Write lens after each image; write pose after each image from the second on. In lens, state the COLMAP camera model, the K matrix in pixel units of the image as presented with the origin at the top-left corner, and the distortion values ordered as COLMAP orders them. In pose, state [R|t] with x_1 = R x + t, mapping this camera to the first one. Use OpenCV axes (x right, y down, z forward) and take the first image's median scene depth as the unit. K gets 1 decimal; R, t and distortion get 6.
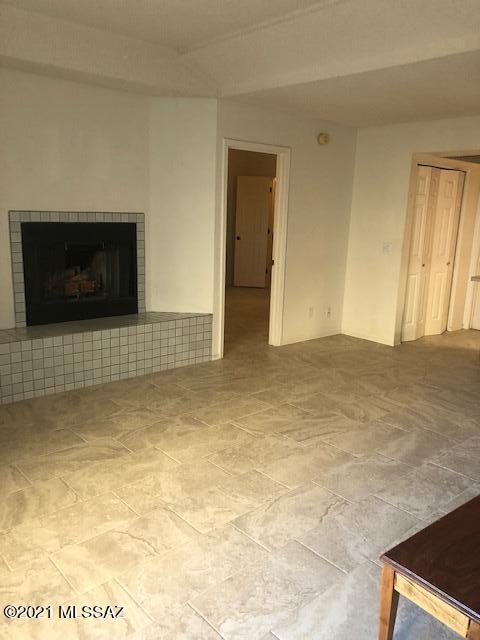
lens RADIAL K [[526.0, 0, 239.8], [0, 526.0, 320.2], [0, 0, 1]] dist [0.028858, -0.041951]
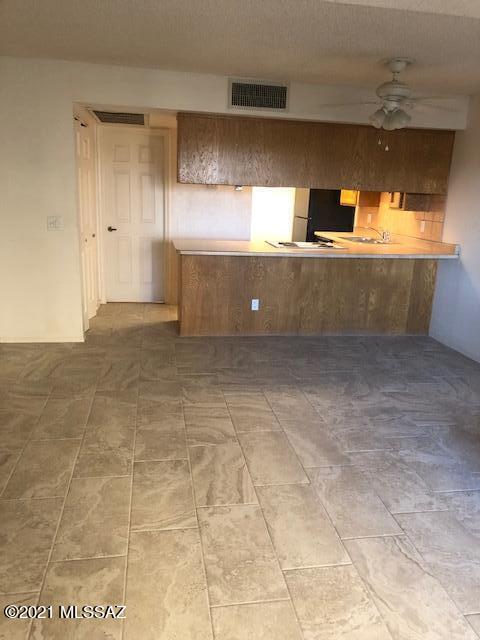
lens RADIAL K [[526.0, 0, 239.9], [0, 526.0, 320.5], [0, 0, 1]] dist [0.028858, -0.041951]
pose [[0.522432, -0.226707, 0.821991, -0.404900], [0.157383, 0.973082, 0.168351, -0.132832], [-0.838031, 0.041416, 0.544049, 0.532965]]
